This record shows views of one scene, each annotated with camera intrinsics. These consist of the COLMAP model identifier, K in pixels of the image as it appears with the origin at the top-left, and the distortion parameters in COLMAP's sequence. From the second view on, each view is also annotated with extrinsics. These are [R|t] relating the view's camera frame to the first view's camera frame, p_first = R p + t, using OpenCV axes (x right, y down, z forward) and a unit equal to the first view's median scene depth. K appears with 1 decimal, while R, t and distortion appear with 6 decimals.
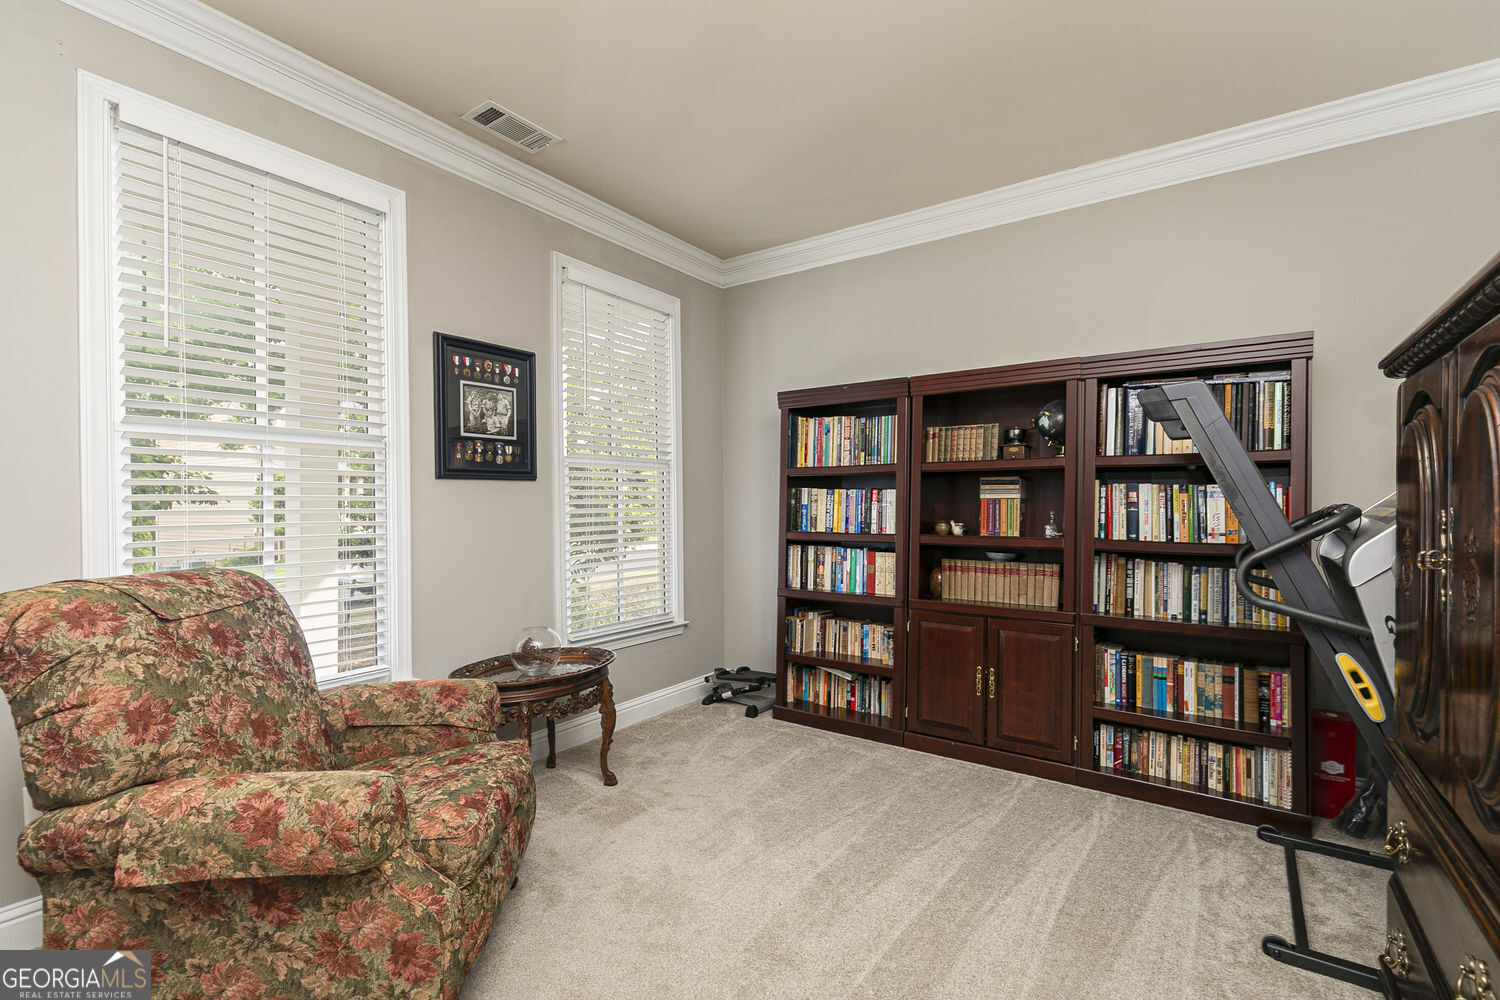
lens RADIAL K [[668.8, 0, 749.0], [0, 668.8, 505.5], [0, 0, 1]] dist [0.003970, -0.002769]
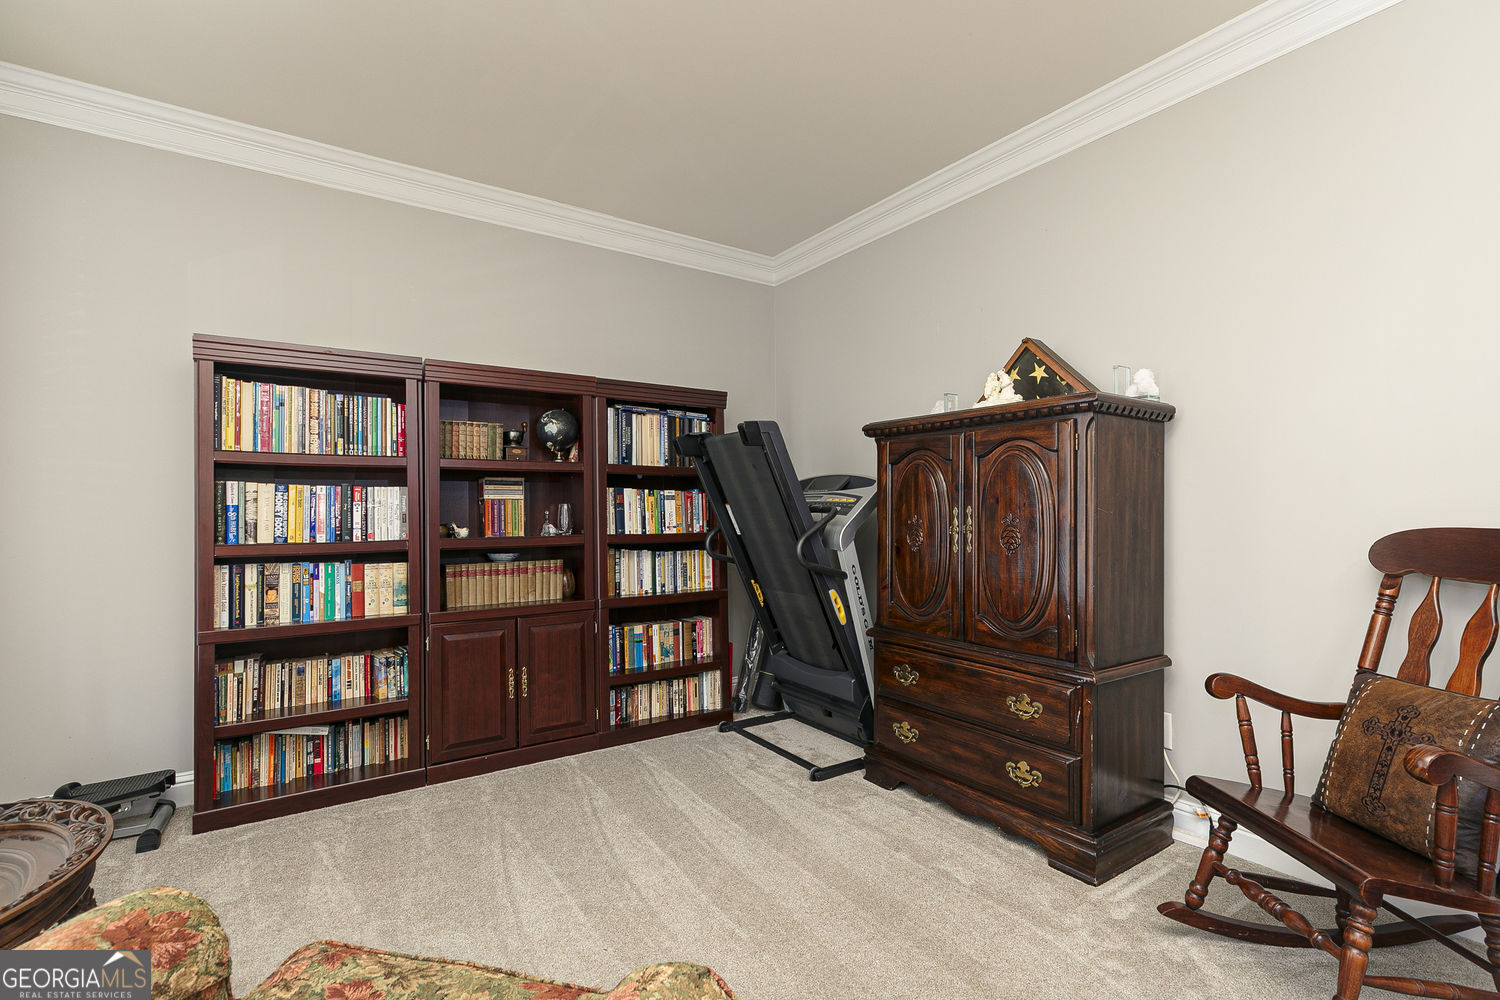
lens RADIAL K [[668.8, 0, 749.0], [0, 668.8, 505.5], [0, 0, 1]] dist [0.003970, -0.002769]
pose [[0.365180, 0.001207, 0.930936, -0.418195], [0.004428, 0.999986, -0.003034, 0.003757], [-0.930926, 0.005230, 0.365169, 0.291718]]
